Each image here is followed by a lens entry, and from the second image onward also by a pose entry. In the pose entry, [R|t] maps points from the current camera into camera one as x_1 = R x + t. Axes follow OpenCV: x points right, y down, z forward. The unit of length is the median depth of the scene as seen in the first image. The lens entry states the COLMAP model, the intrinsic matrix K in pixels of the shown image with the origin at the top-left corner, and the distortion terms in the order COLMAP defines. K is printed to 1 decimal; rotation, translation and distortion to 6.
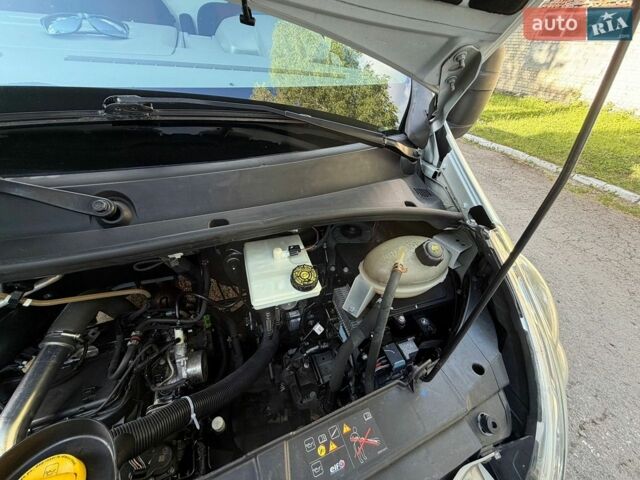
lens RADIAL K [[258.3, 0, 318.1], [0, 258.3, 239.0], [0, 0, 1]] dist [0.001604, 0.000414]
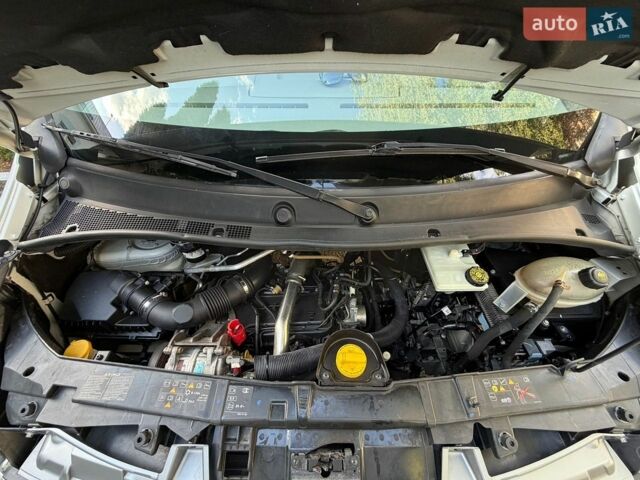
lens RADIAL K [[258.3, 0, 318.1], [0, 258.3, 239.0], [0, 0, 1]] dist [0.001604, 0.000414]
pose [[0.946561, 0.175424, -0.270643, -0.441357], [-0.142306, 0.980207, 0.137638, -0.096798], [0.289431, -0.091769, 0.952790, -0.452683]]
